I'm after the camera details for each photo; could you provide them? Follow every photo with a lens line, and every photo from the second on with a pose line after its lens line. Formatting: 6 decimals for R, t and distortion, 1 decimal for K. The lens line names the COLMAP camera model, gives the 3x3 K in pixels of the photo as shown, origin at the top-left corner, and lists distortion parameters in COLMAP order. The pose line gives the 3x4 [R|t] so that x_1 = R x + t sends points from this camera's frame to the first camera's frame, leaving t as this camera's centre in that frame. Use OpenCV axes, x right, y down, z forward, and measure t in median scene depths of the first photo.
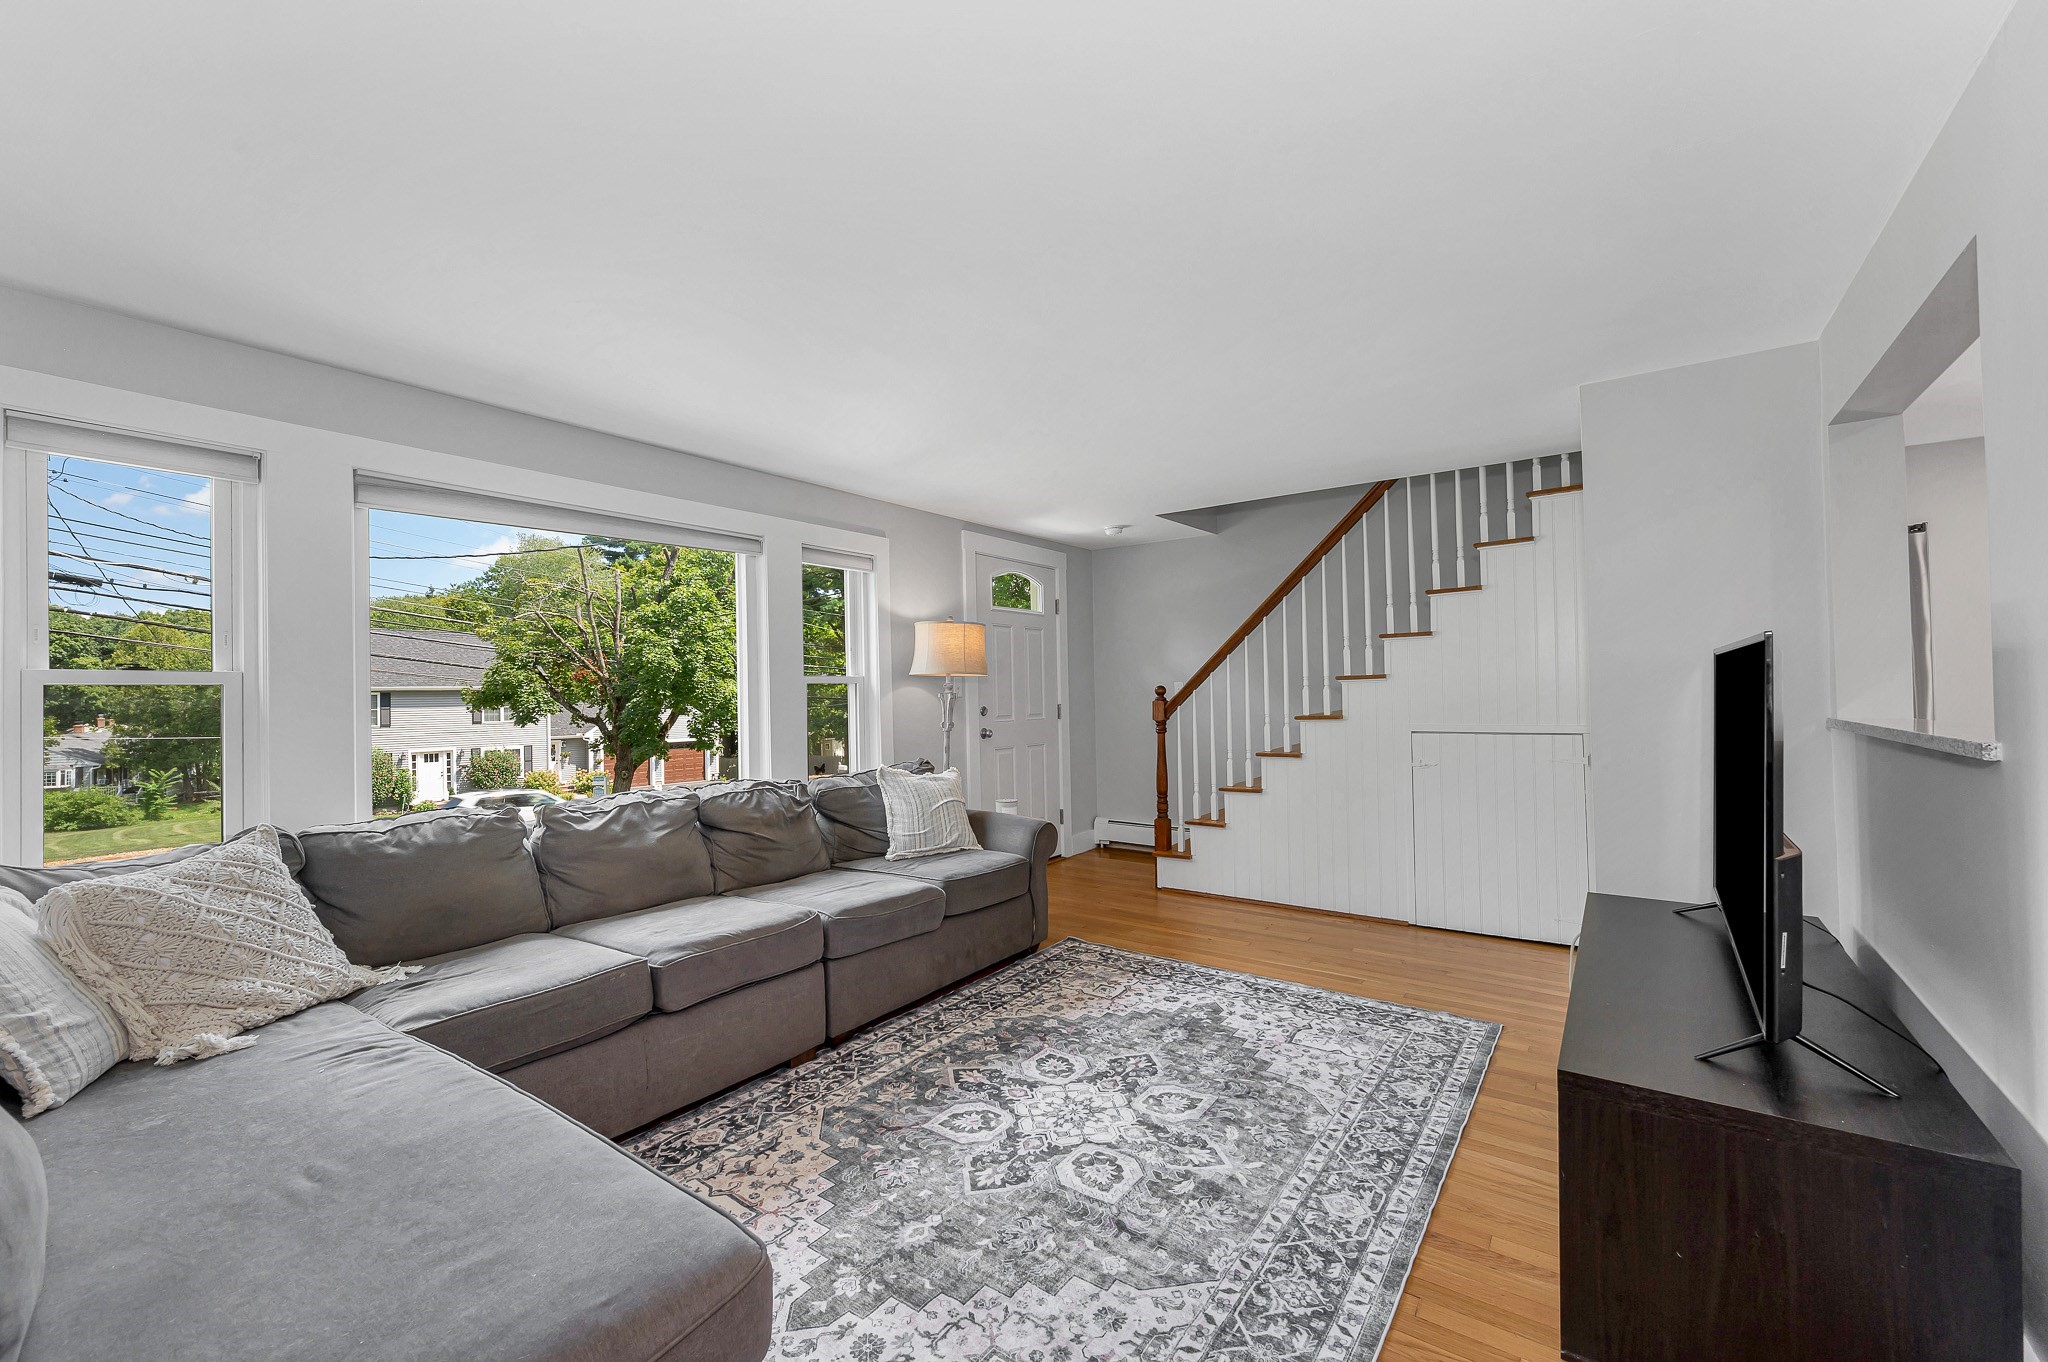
lens RADIAL K [[841.4, 0, 1028.3], [0, 841.4, 684.2], [0, 0, 1]] dist [-0.001451, -0.000379]
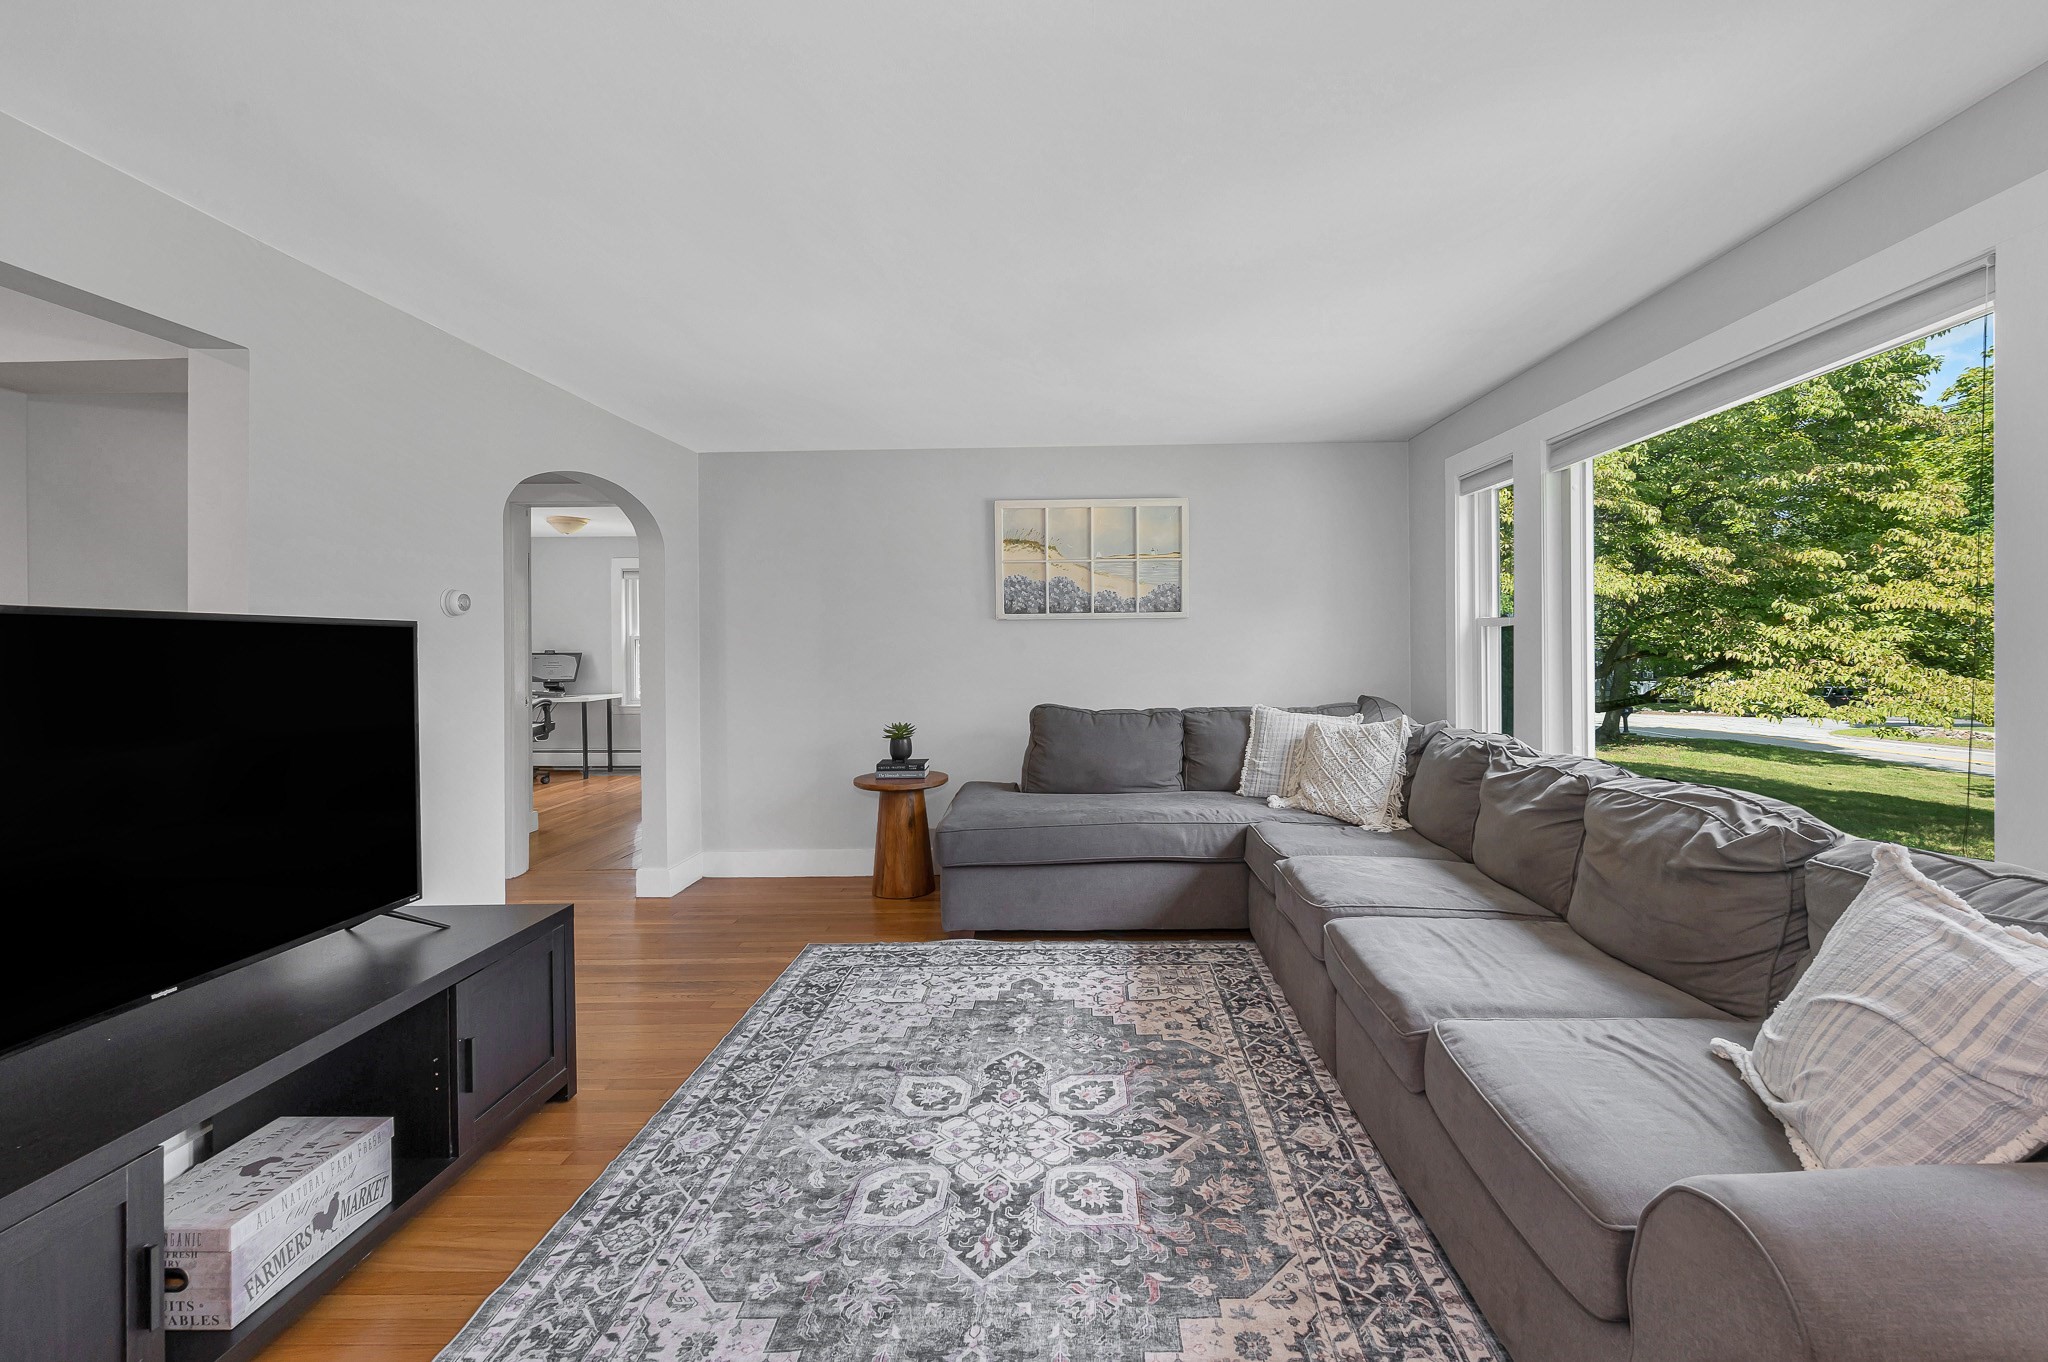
lens RADIAL K [[841.4, 0, 1063.7], [0, 841.4, 644.4], [0, 0, 1]] dist [-0.001451, -0.000379]
pose [[-0.816412, 0.028240, -0.576780, 0.471716], [0.030133, 0.999526, 0.006286, 0.002414], [0.576684, -0.012248, -0.816876, 1.697161]]
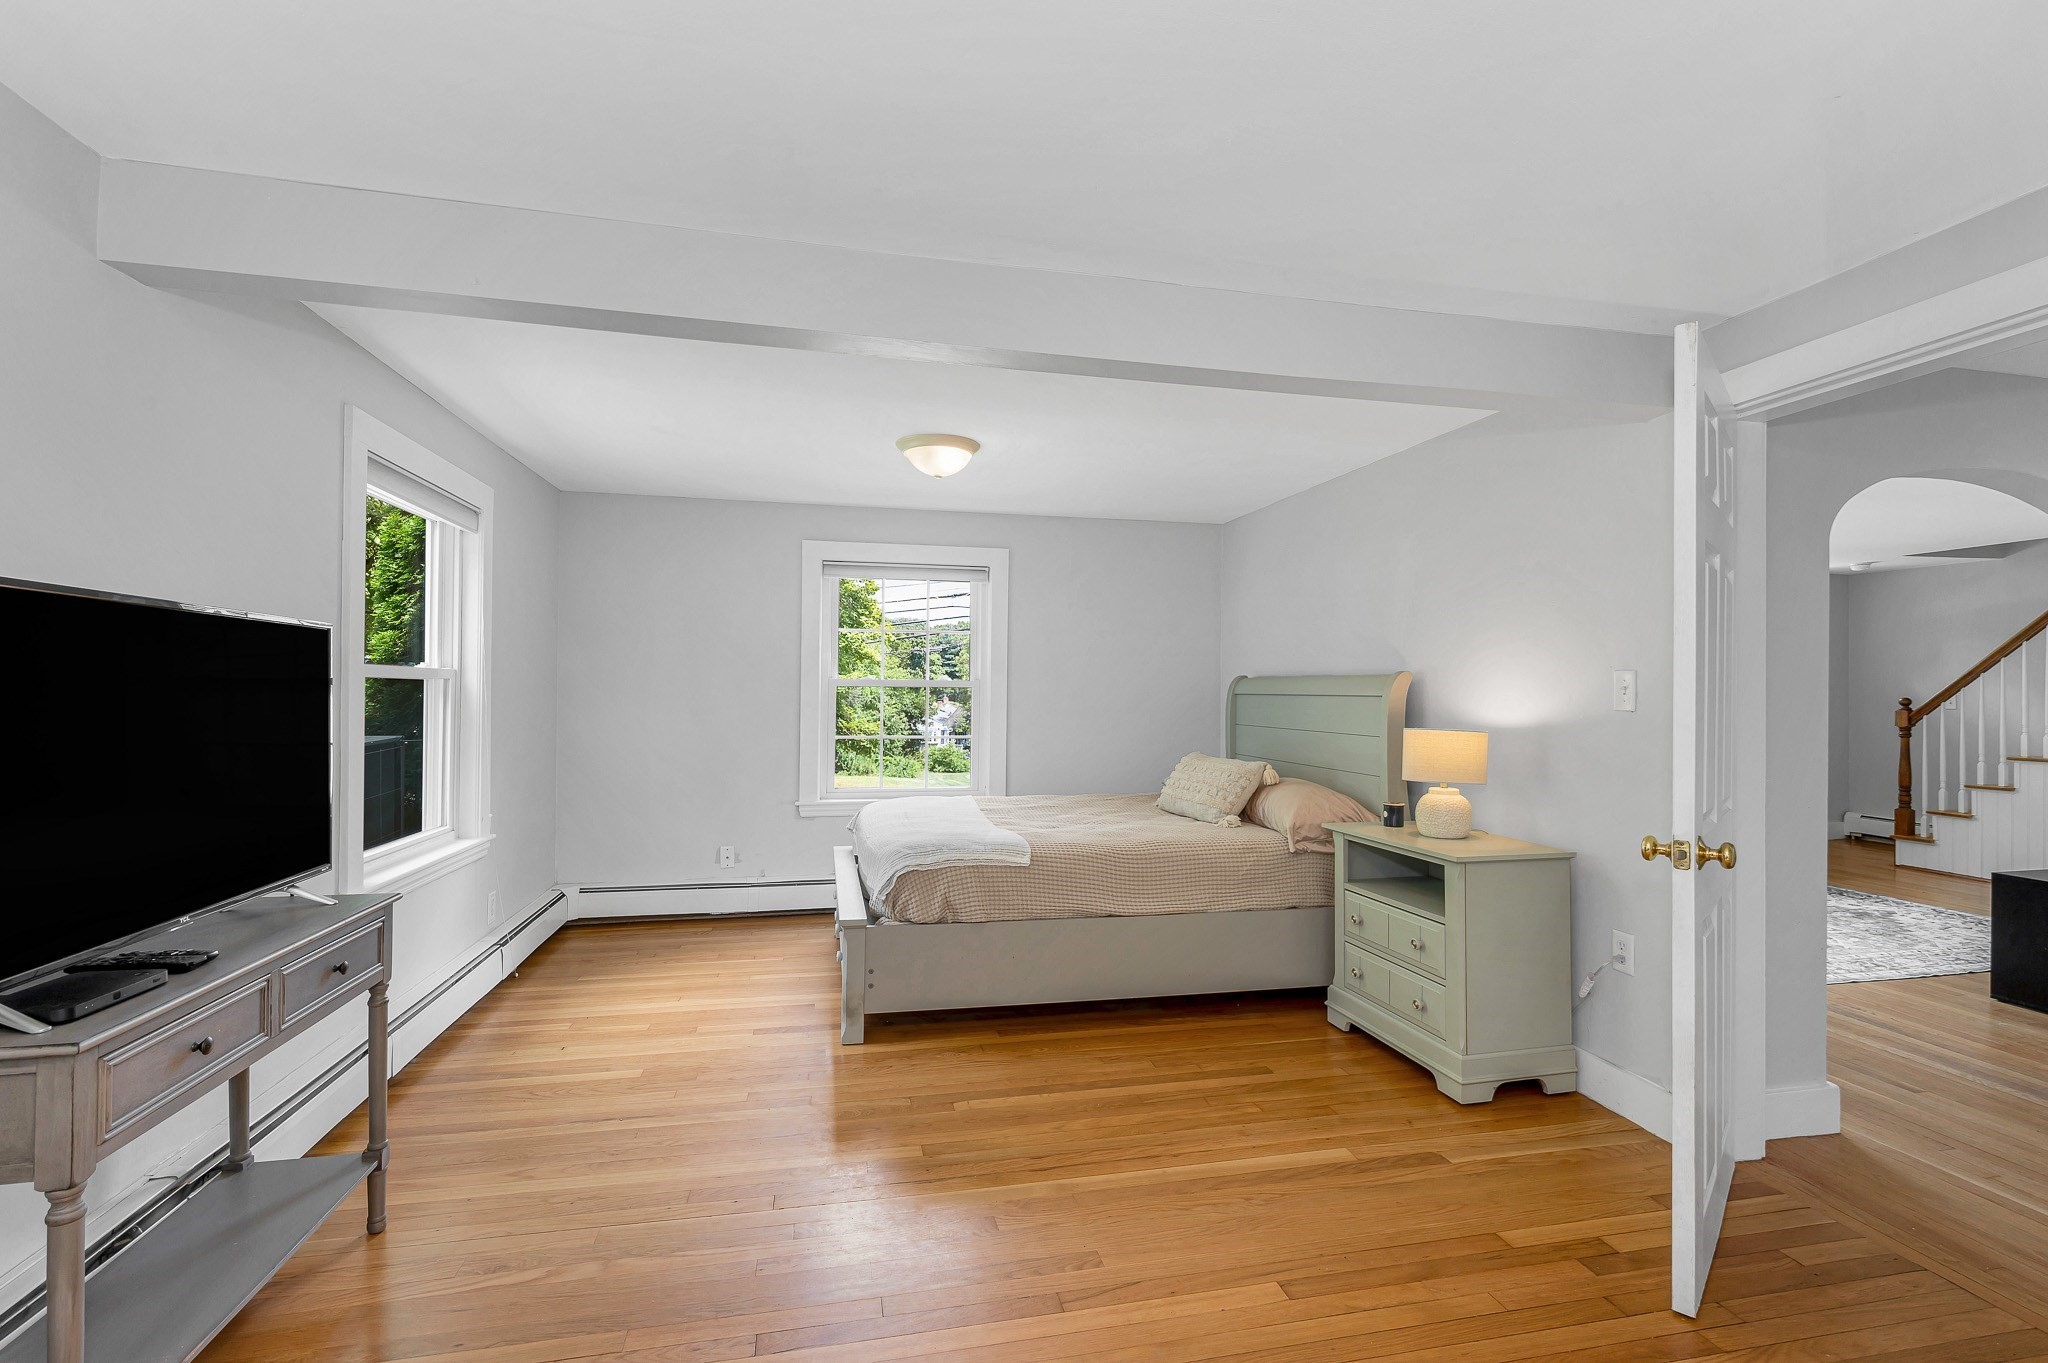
lens RADIAL K [[949.2, 0, 1027.2], [0, 949.2, 690.1], [0, 0, 1]] dist [-0.004785, -0.000263]
pose [[0.748579, 0.023453, -0.662631, 0.280198], [-0.017541, 0.999725, 0.015567, -0.019917], [0.662813, -0.000030, 0.748785, -2.091477]]
